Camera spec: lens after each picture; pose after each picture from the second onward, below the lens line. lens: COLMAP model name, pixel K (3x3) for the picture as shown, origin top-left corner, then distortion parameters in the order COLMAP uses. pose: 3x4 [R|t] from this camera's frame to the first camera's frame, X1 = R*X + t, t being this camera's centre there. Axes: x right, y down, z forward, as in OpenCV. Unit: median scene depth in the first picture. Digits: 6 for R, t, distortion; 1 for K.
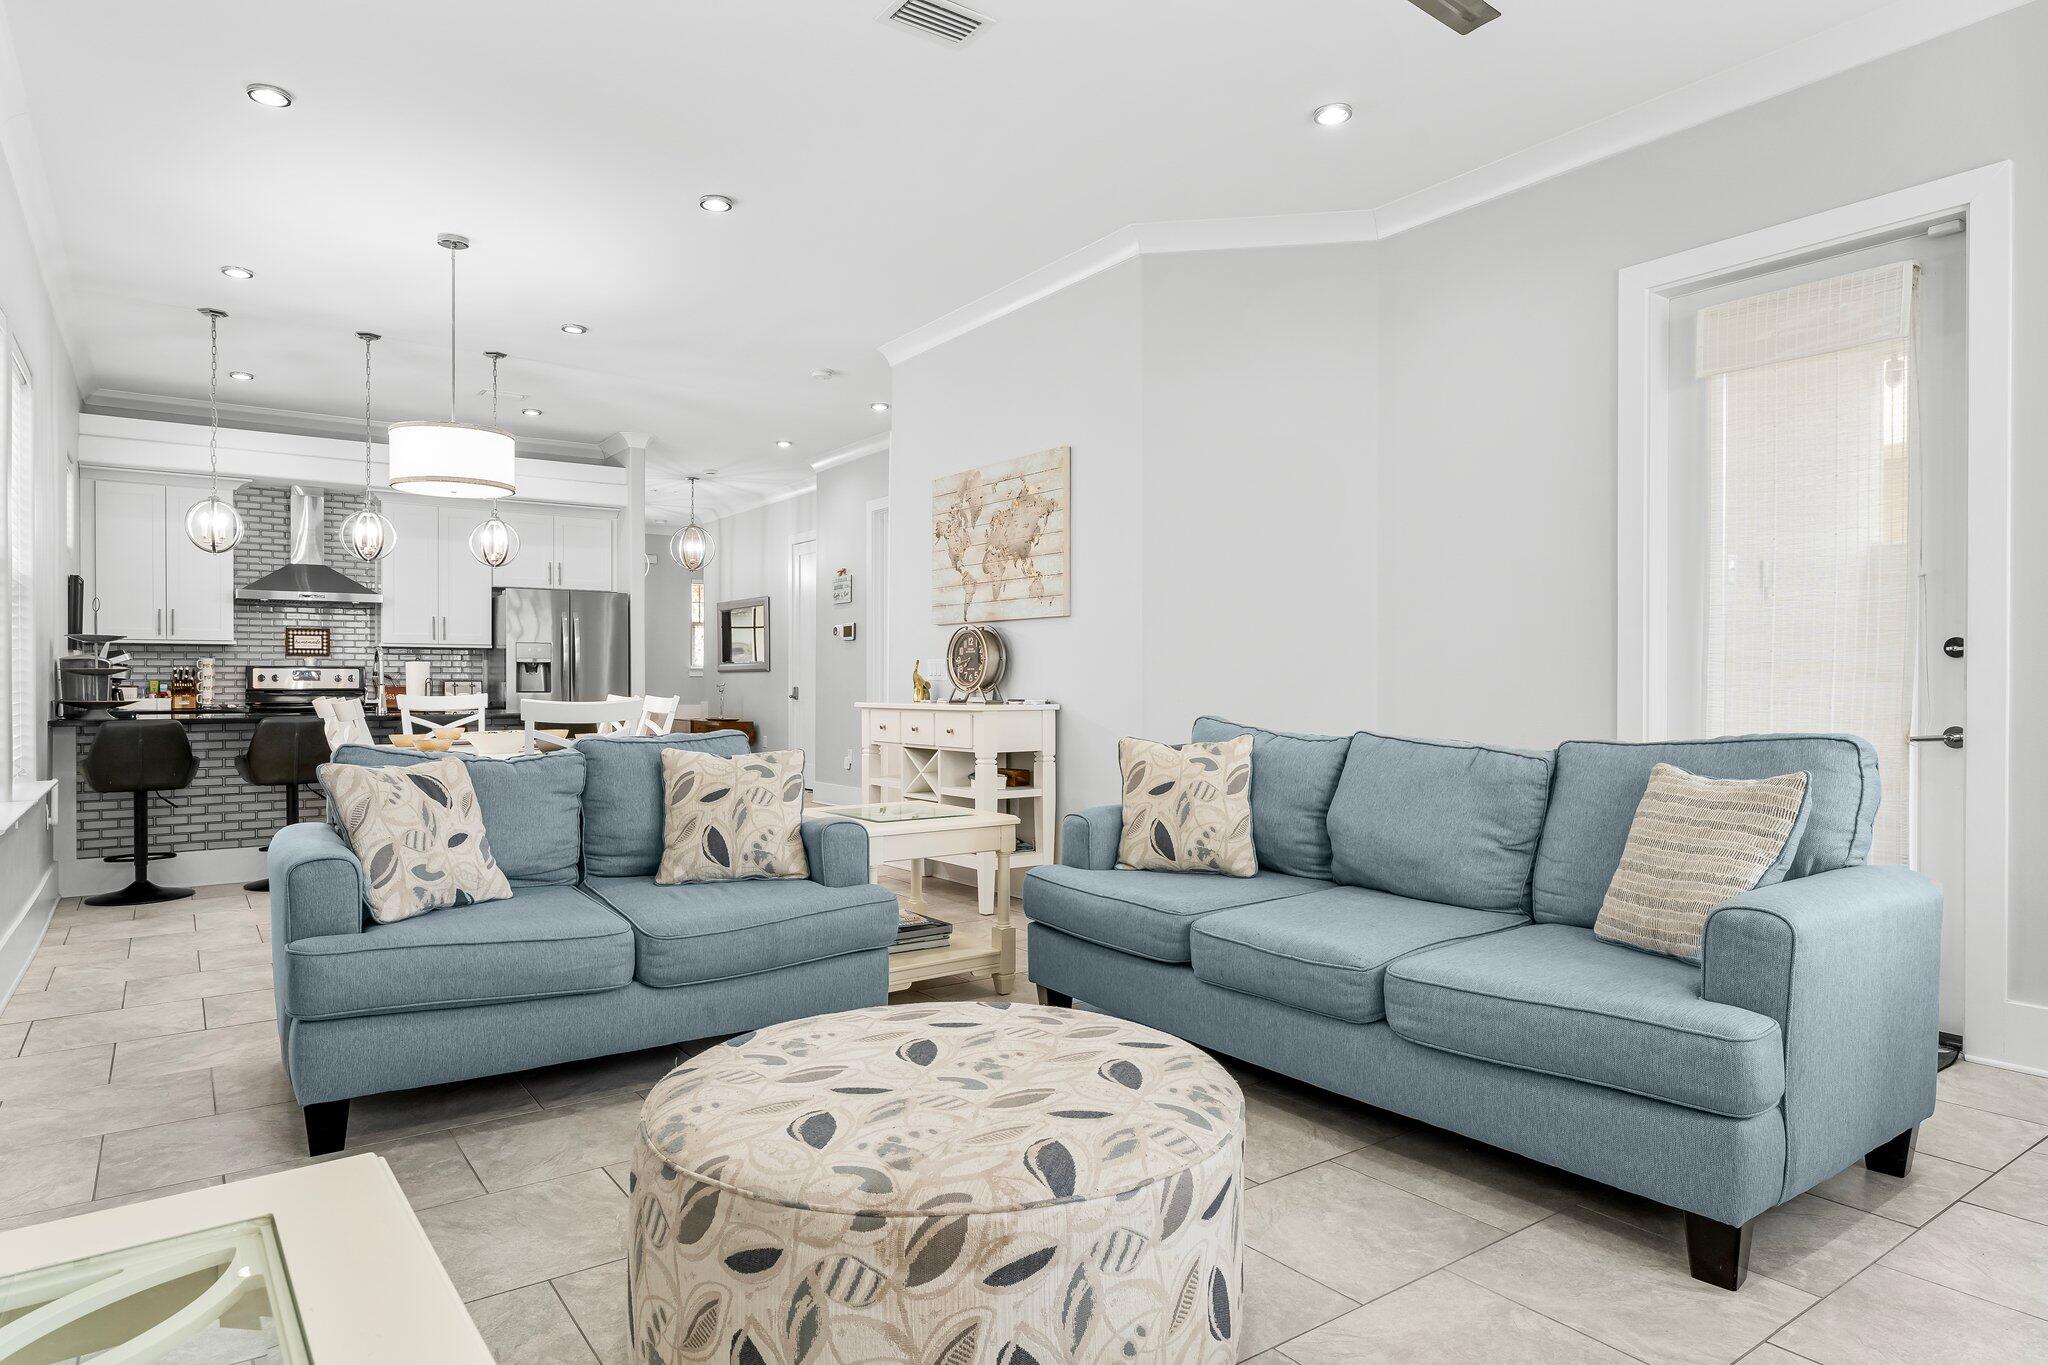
lens RADIAL K [[1201.5, 0, 1024.0], [0, 1201.5, 681.8], [0, 0, 1]] dist [0.000696, -0.000212]
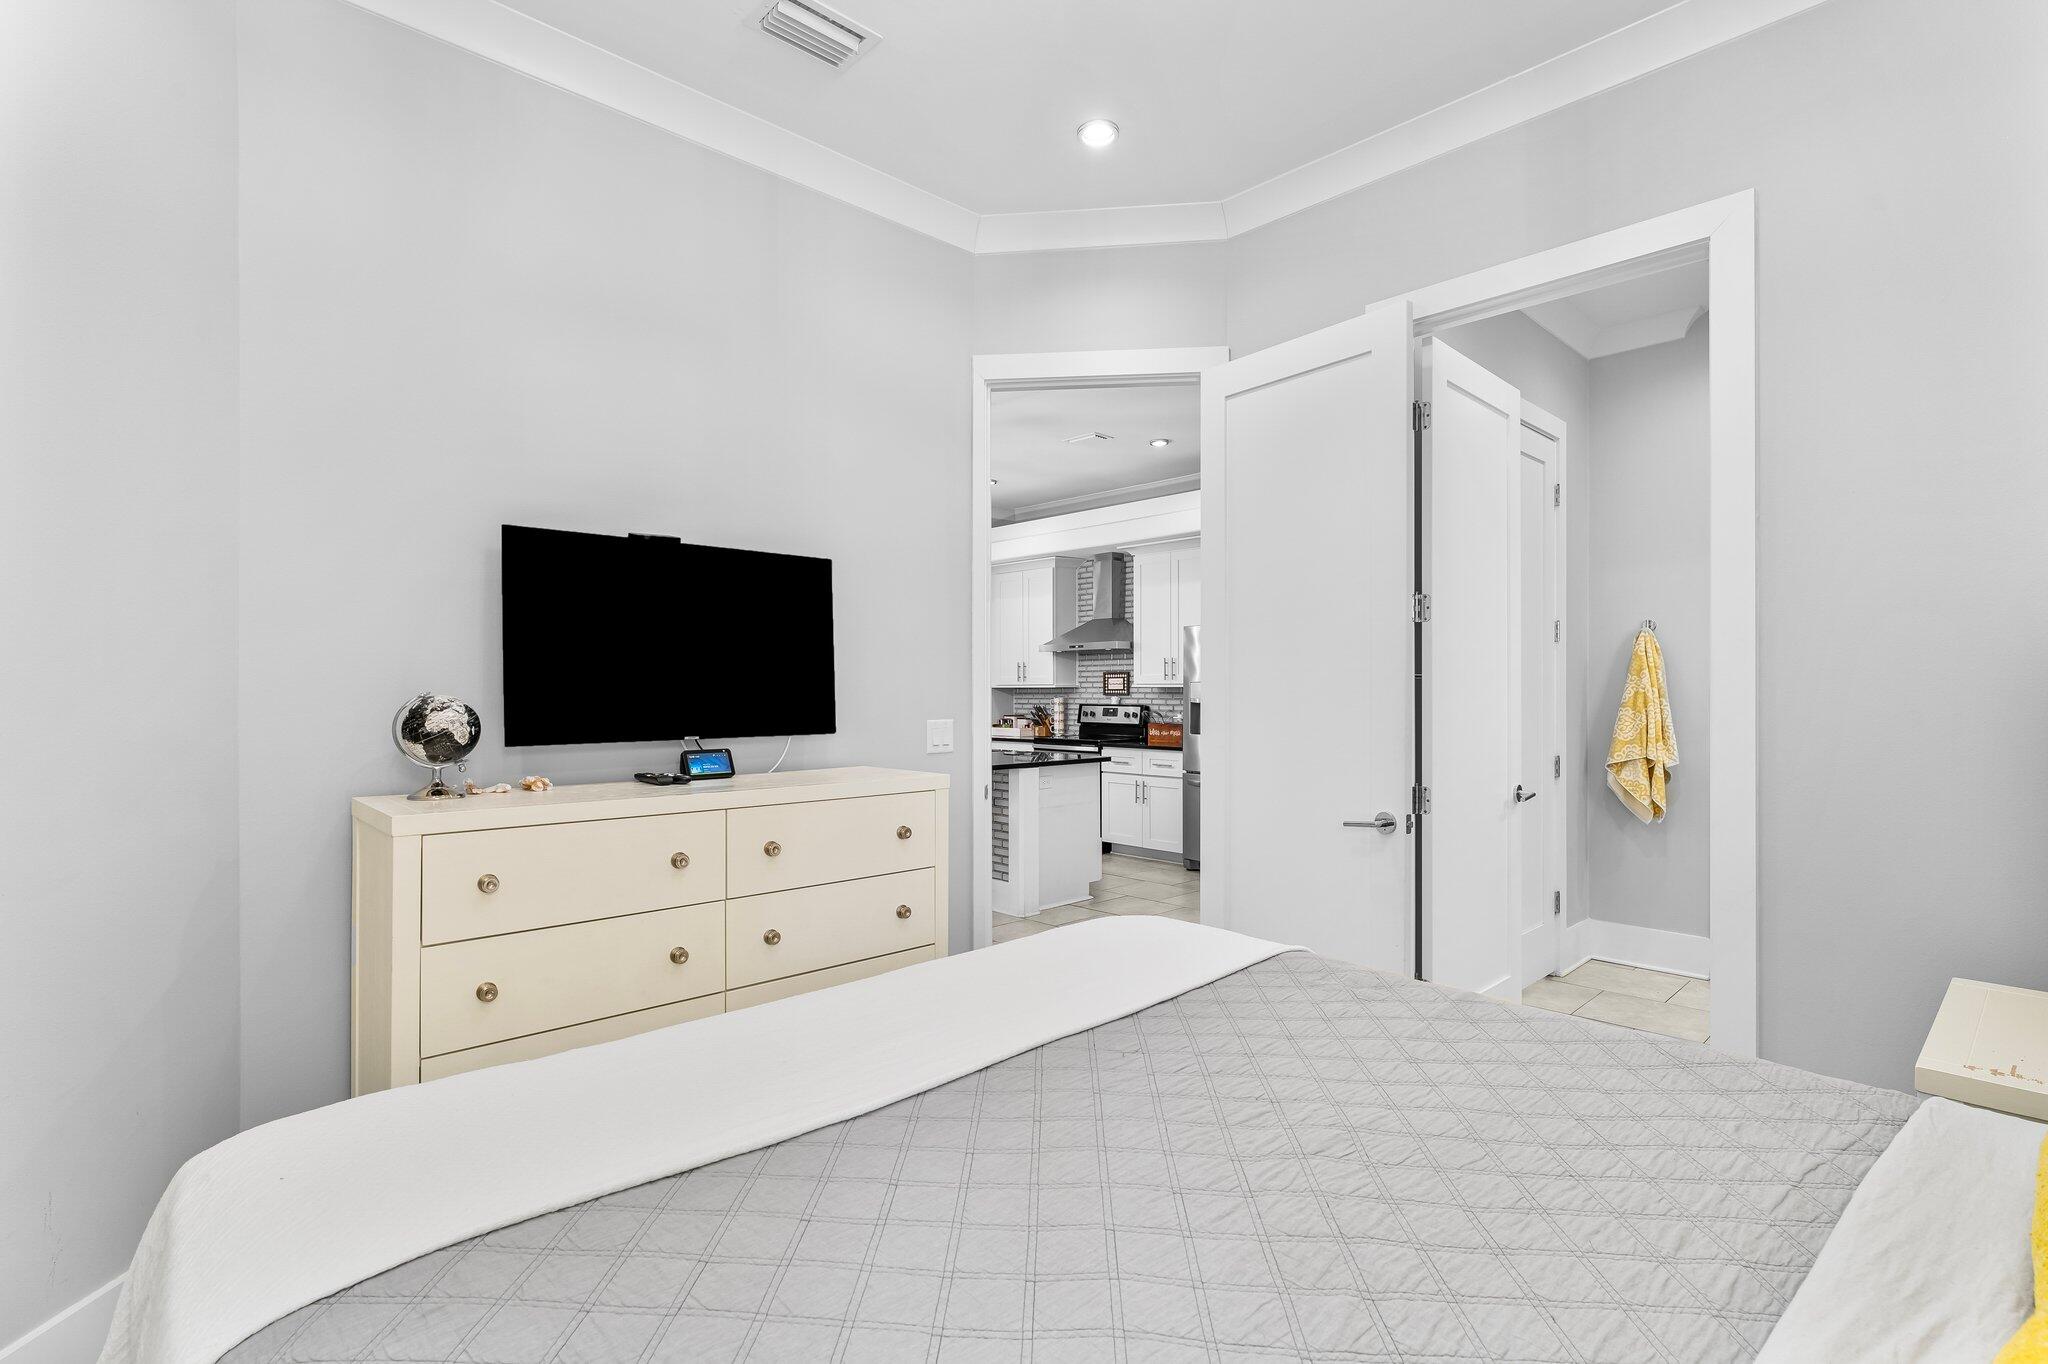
lens RADIAL K [[954.9, 0, 1033.7], [0, 954.9, 684.5], [0, 0, 1]] dist [-0.001749, -0.000097]
pose [[0.133916, 0.000314, -0.990993, 0.356901], [0.001085, 0.999999, 0.000464, -0.036597], [0.990992, -0.001137, 0.133915, 0.892017]]
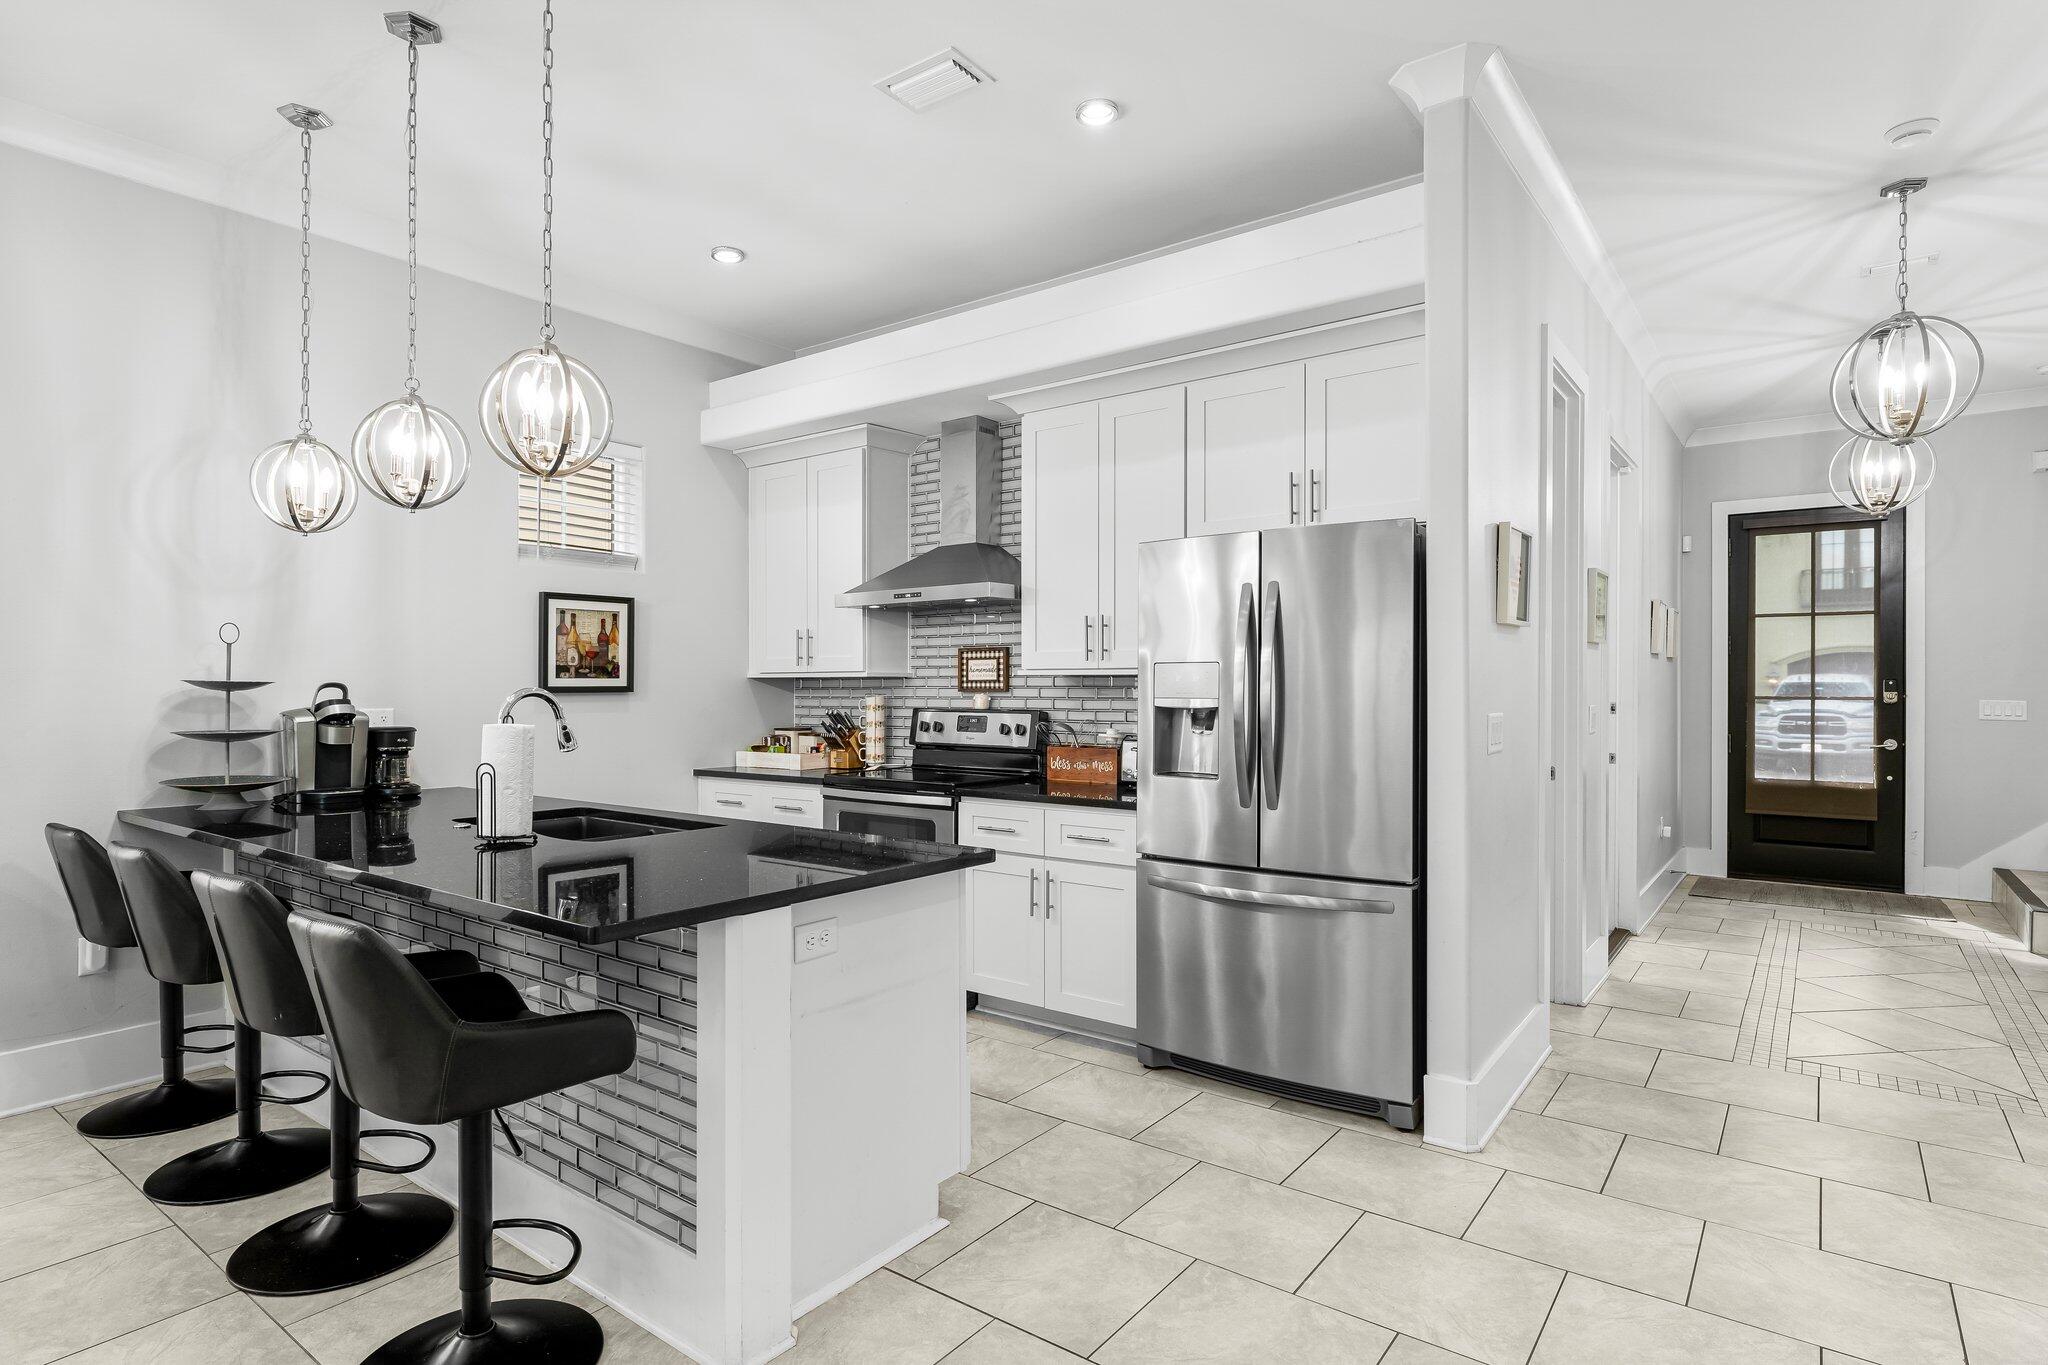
lens RADIAL K [[1050.4, 0, 1045.0], [0, 1050.4, 678.4], [0, 0, 1]] dist [-0.006458, -0.000637]
pose [[0.301525, -0.001578, -0.953457, -0.074753], [-0.001166, 0.999997, -0.002024, -0.030770], [0.953458, 0.001722, 0.301522, 0.971724]]
